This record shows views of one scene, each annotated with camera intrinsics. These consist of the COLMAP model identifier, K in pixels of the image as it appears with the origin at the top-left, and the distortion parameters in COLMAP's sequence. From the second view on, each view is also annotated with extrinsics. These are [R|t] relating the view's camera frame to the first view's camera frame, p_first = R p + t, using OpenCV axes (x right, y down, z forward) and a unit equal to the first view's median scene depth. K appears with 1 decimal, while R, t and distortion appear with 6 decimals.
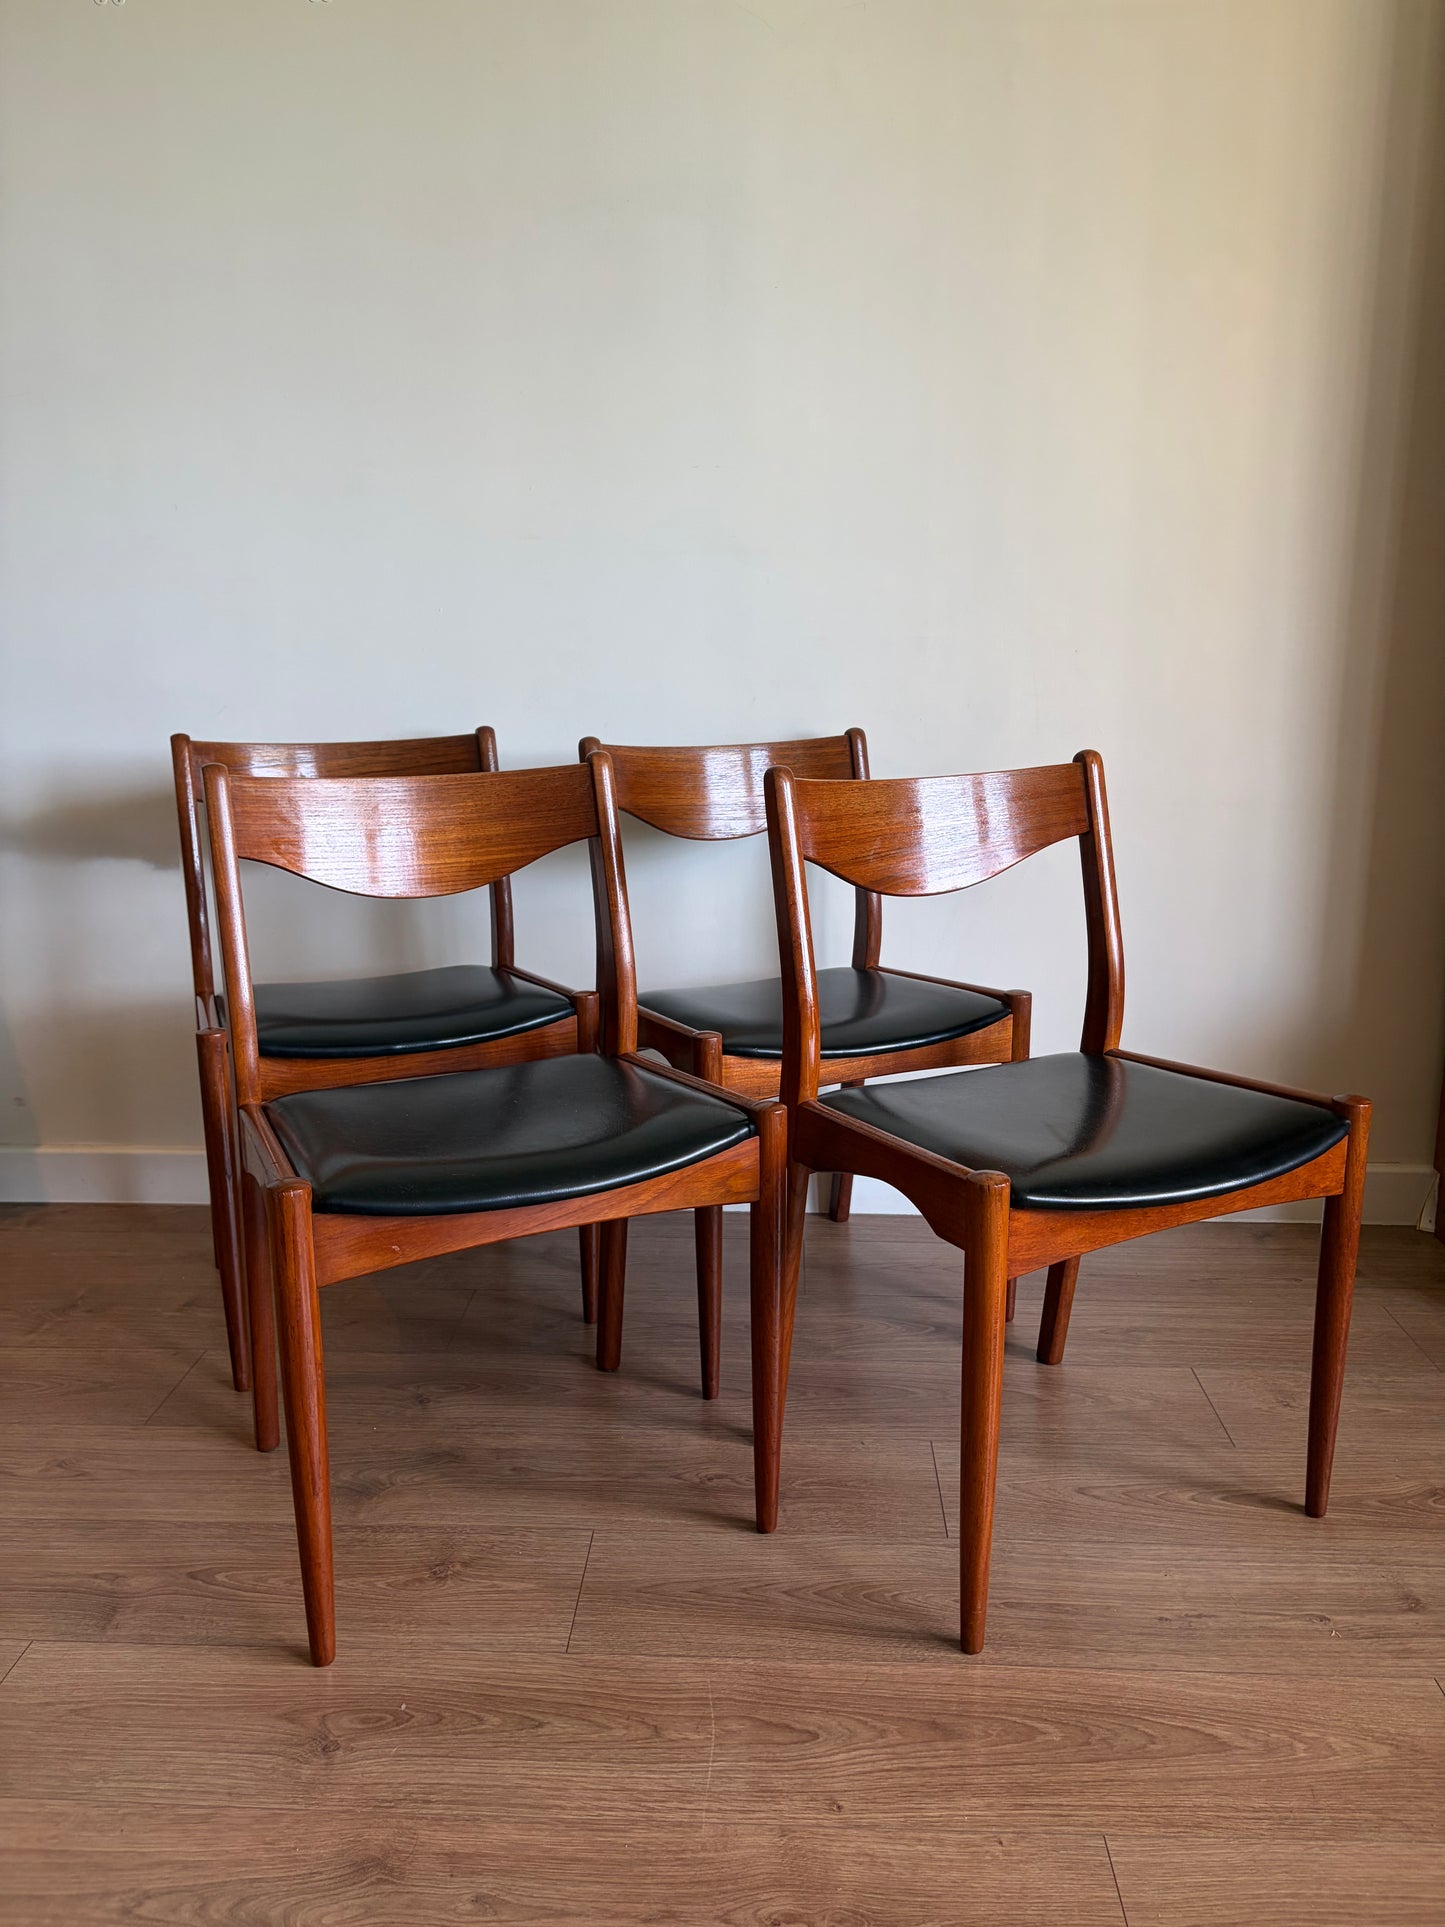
lens RADIAL K [[1476.0, 0, 732.2], [0, 1476.0, 976.2], [0, 0, 1]] dist [0.058149, -0.083234]
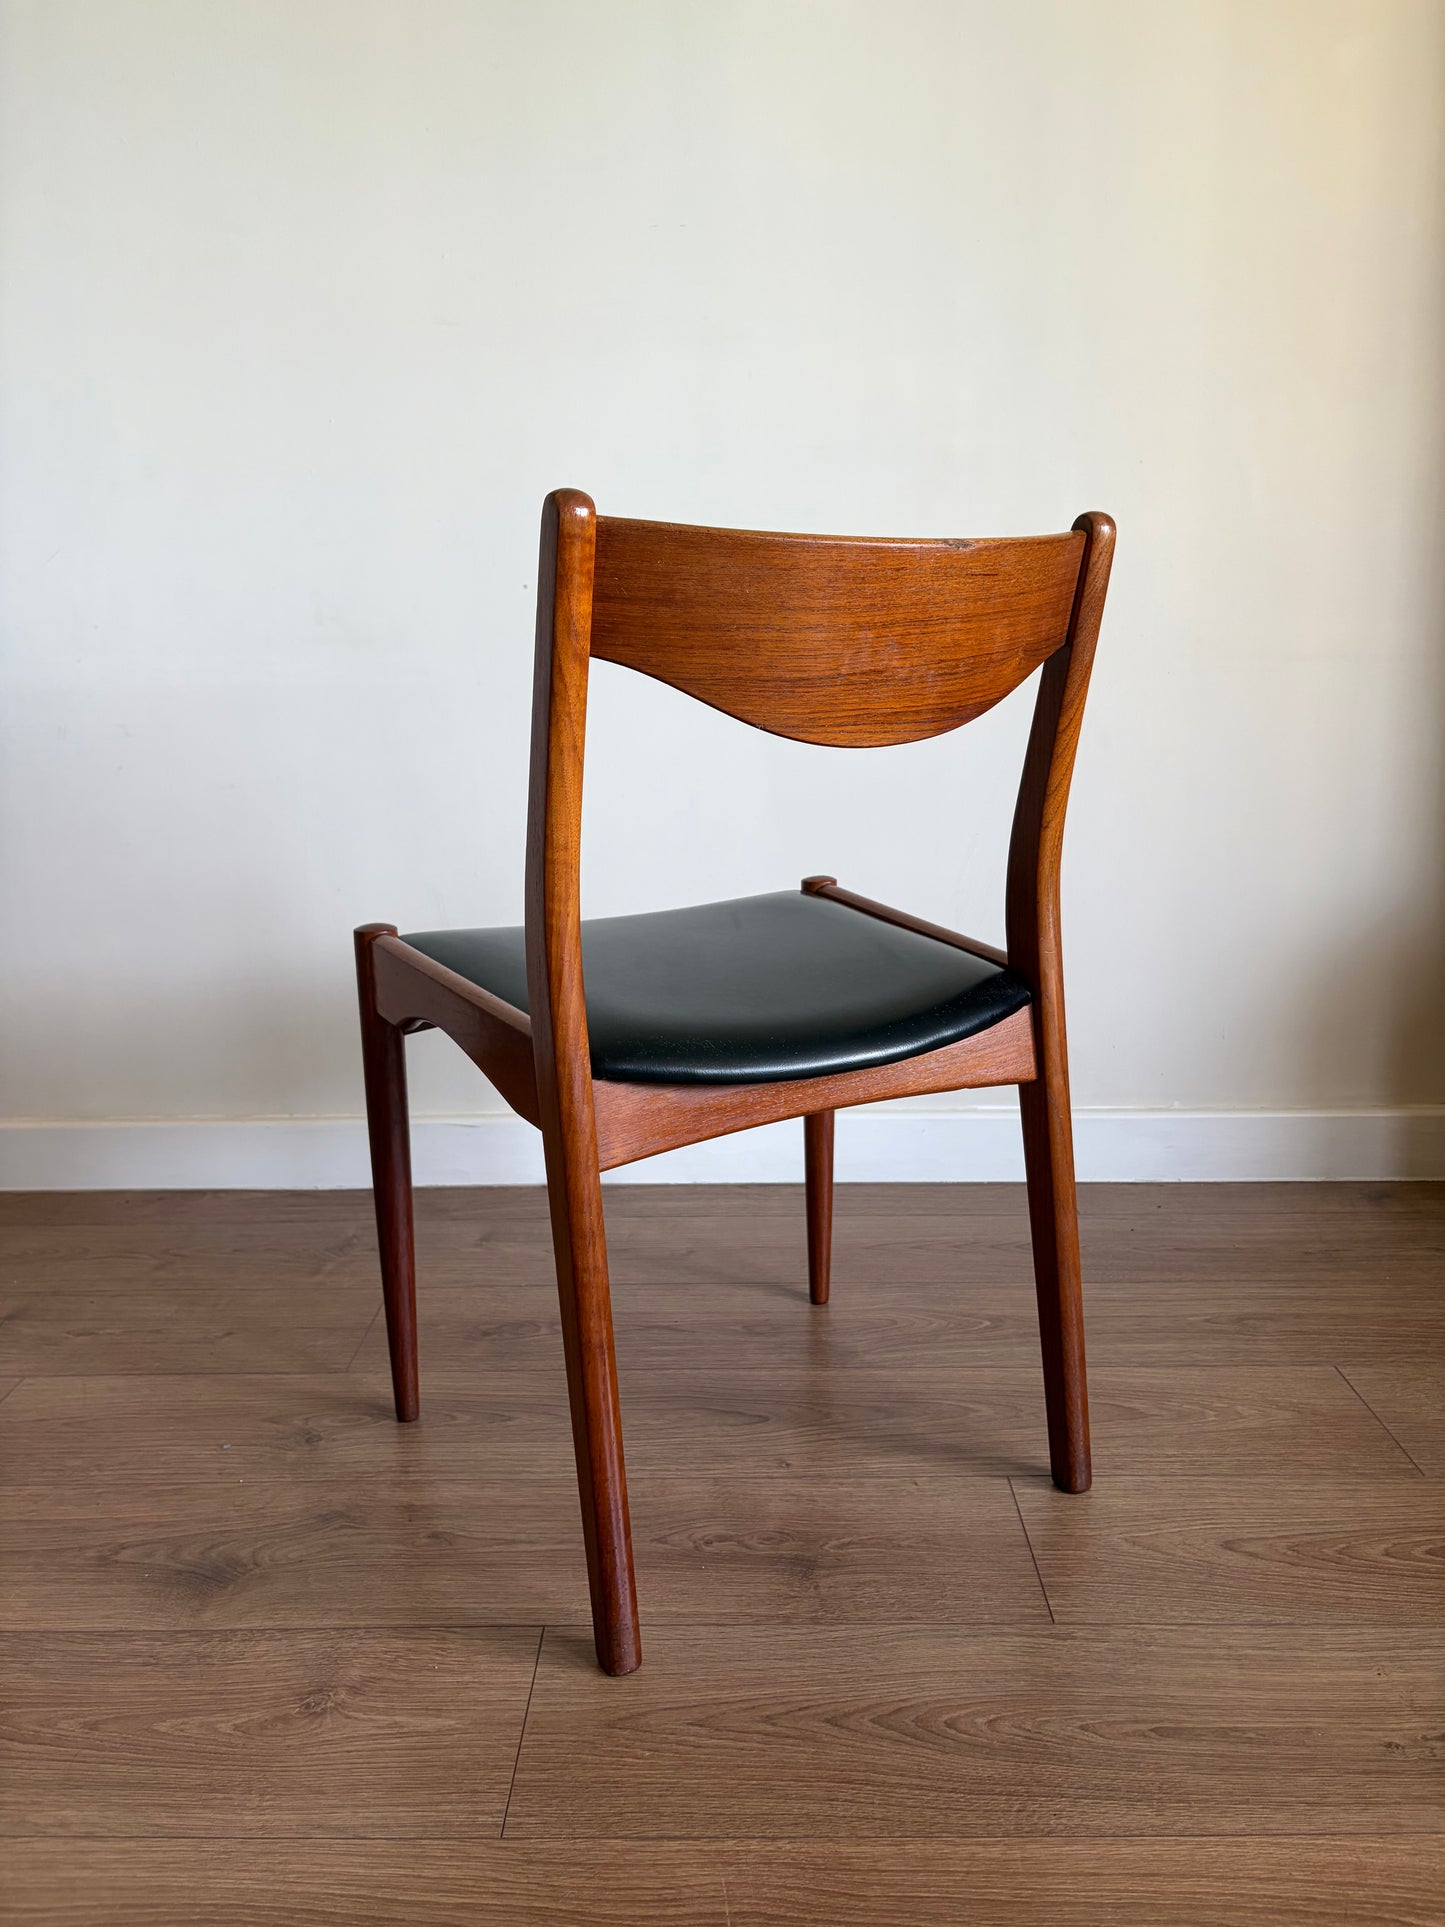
lens RADIAL K [[1476.0, 0, 728.5], [0, 1476.0, 970.5], [0, 0, 1]] dist [0.058149, -0.083234]
pose [[0.999482, -0.019621, 0.025527, -0.019555], [0.019660, 0.999806, -0.001280, 0.071387], [-0.025497, 0.001781, 0.999673, 0.313479]]
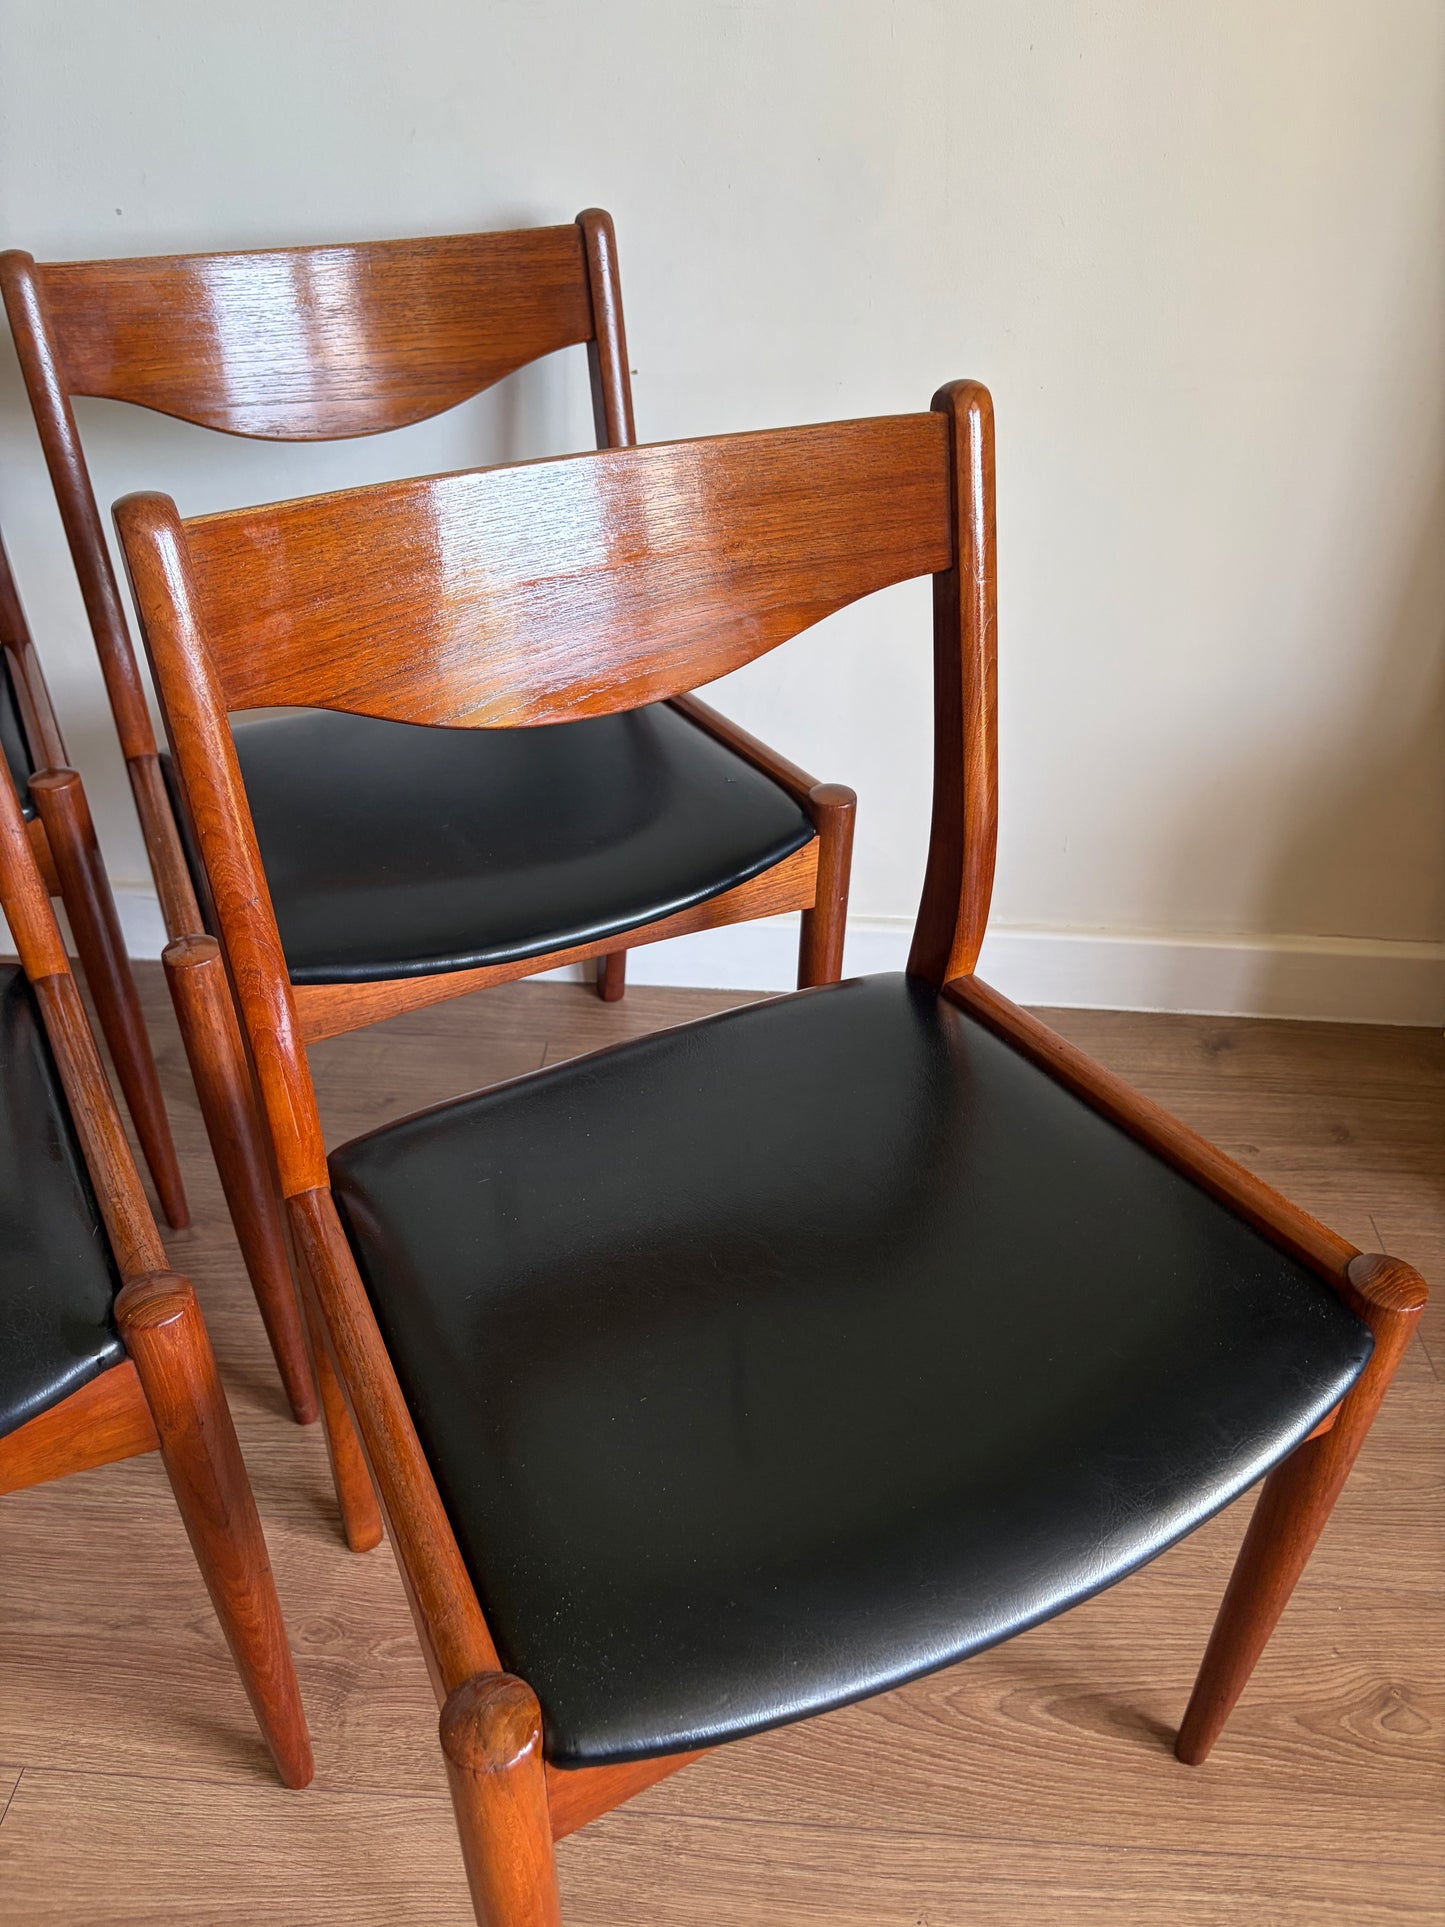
lens RADIAL K [[1476.0, 0, 717.5], [0, 1476.0, 983.2], [0, 0, 1]] dist [0.058149, -0.083234]
pose [[0.999648, 0.026094, -0.004726, 0.197418], [-0.021922, 0.913437, 0.406390, -0.192429], [0.014921, -0.406143, 0.913688, 0.585329]]
